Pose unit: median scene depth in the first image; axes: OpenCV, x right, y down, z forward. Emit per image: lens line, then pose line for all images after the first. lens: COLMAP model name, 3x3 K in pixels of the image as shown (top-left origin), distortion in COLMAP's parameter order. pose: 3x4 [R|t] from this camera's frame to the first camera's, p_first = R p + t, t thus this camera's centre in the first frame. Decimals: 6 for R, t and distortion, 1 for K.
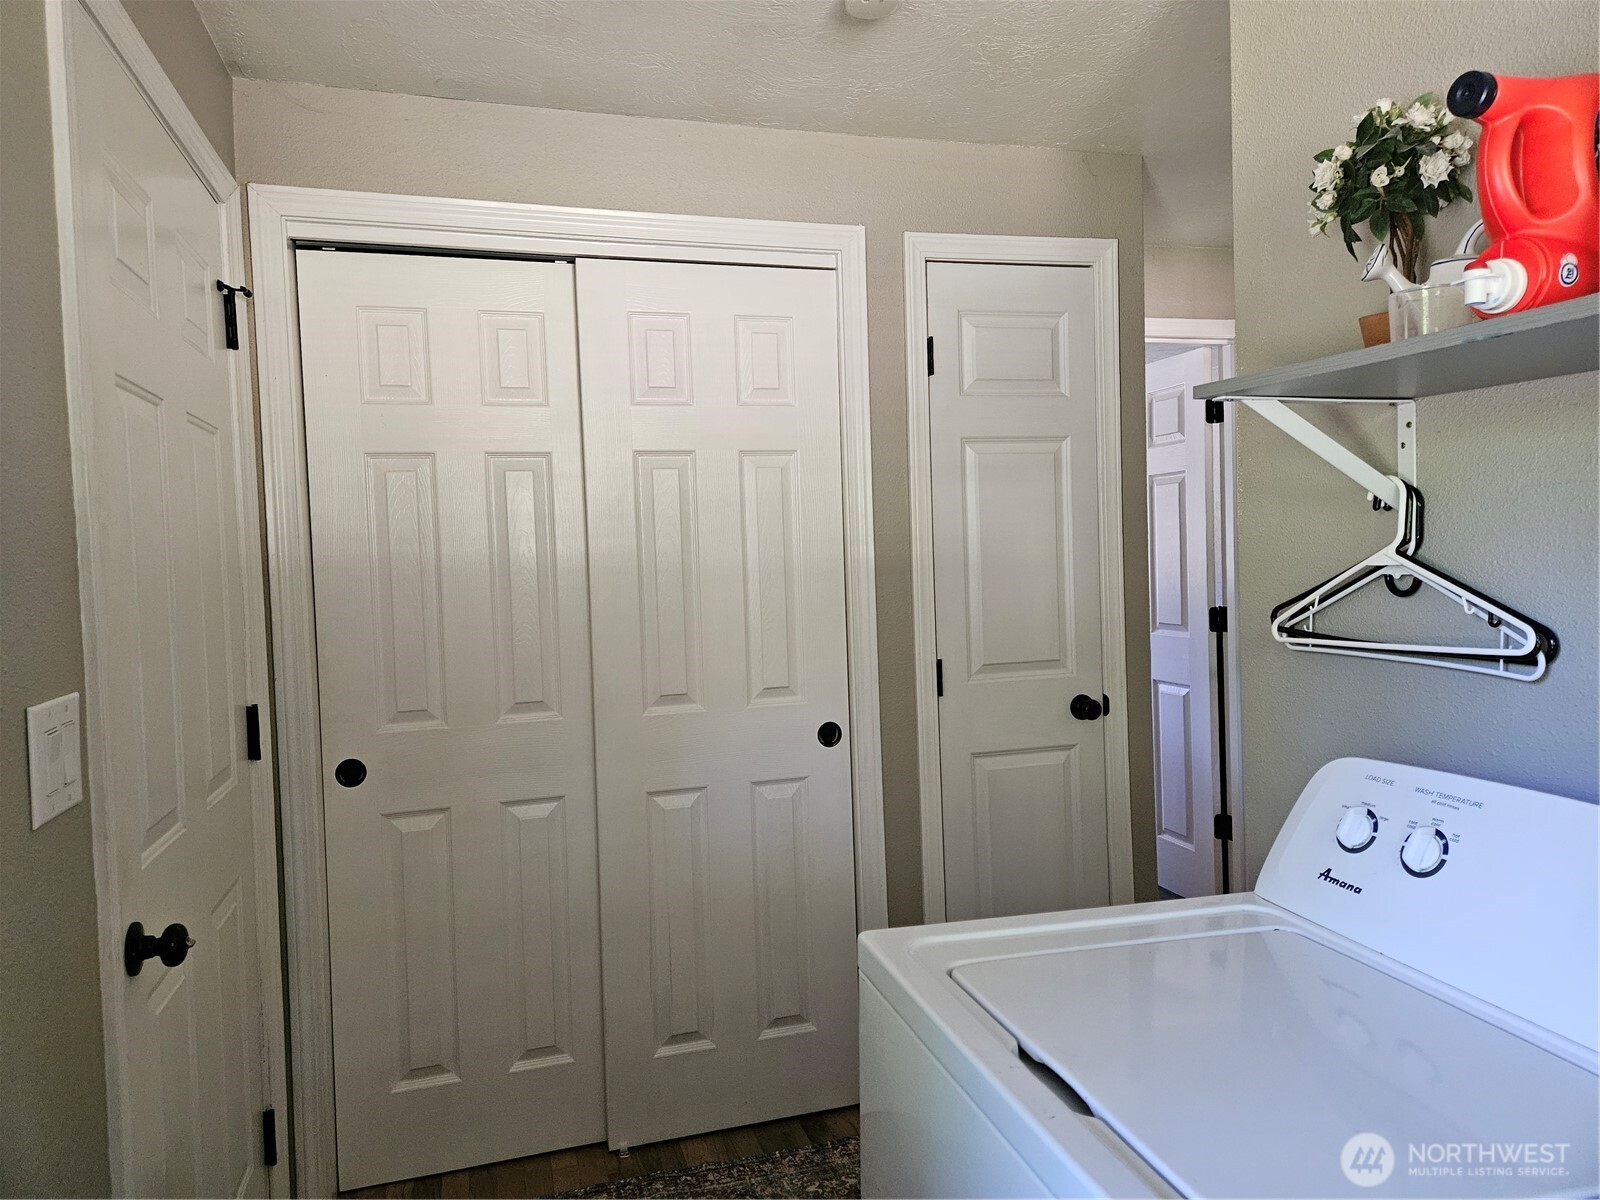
lens RADIAL K [[1092.7, 0, 800.0], [0, 1092.7, 600.0], [0, 0, 1]] dist [0.019637, -0.003816]
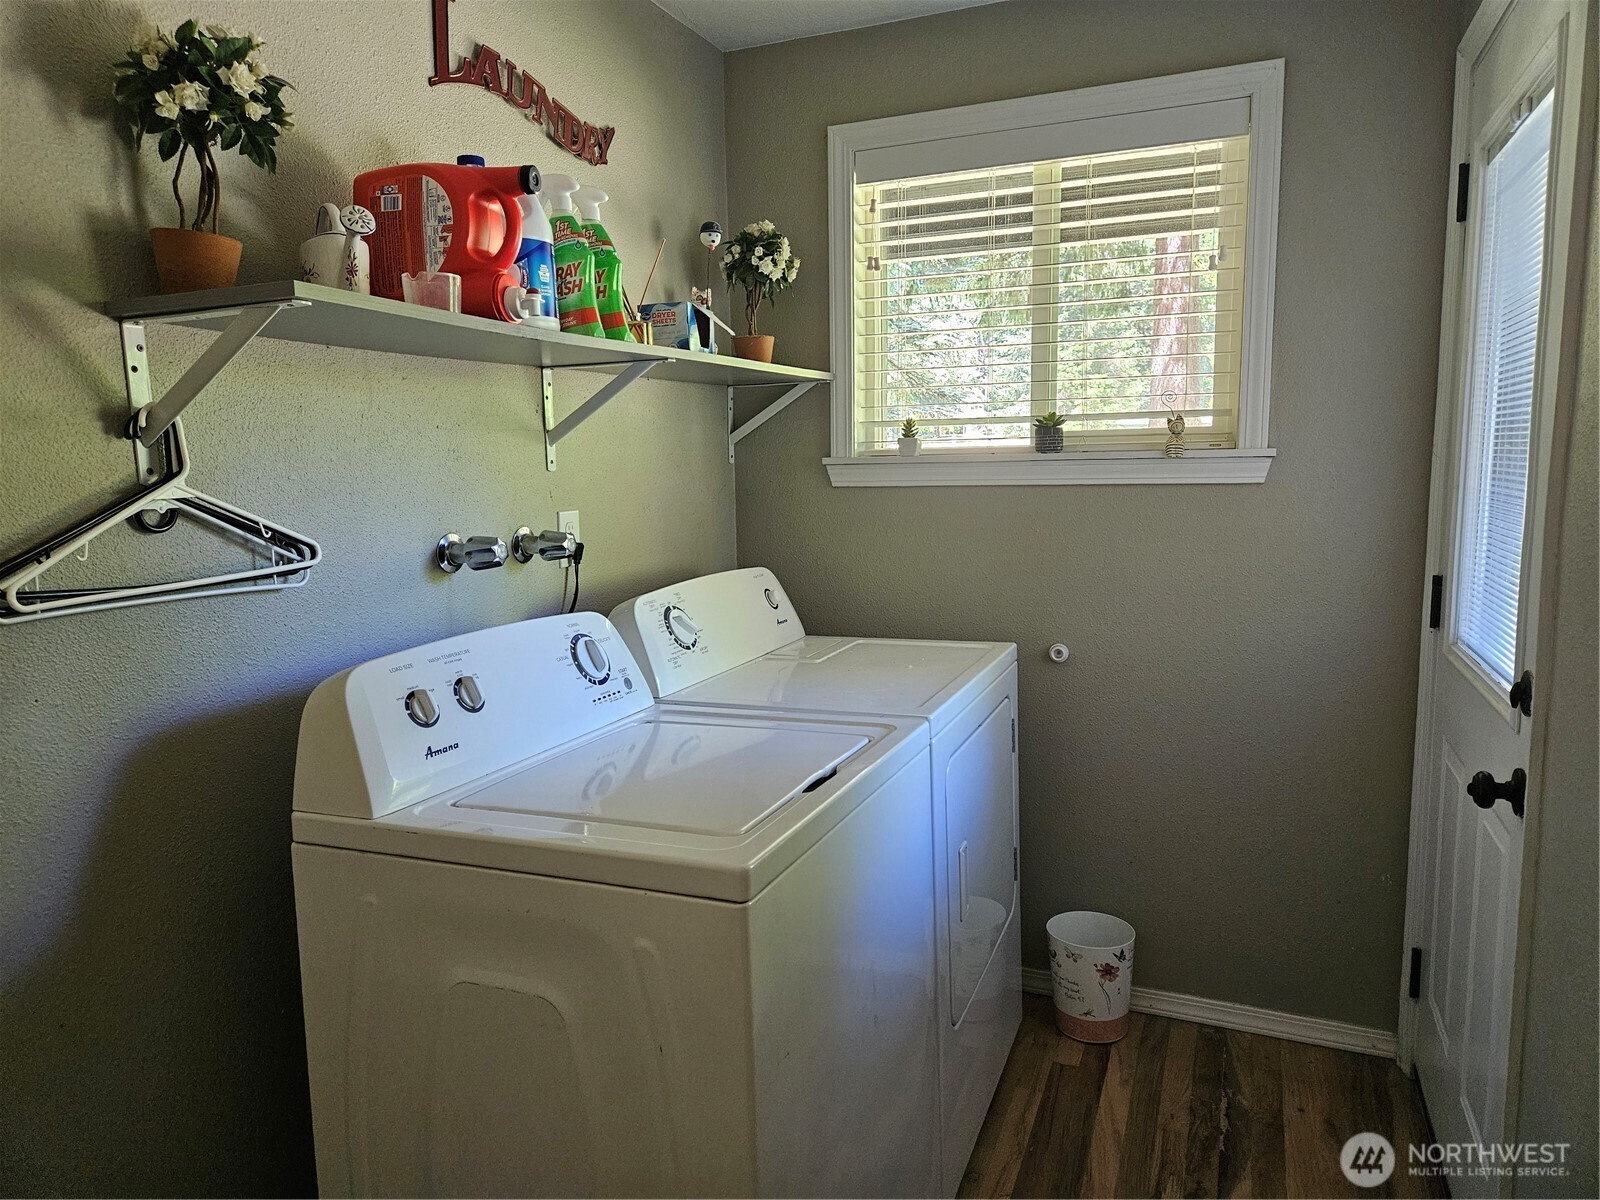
lens RADIAL K [[1092.7, 0, 800.0], [0, 1092.7, 600.0], [0, 0, 1]] dist [0.019637, -0.003816]
pose [[-0.782102, -0.028881, 0.622480, -0.541637], [0.075922, 0.987067, 0.141187, -0.043226], [-0.618508, 0.157683, -0.769795, 1.613592]]
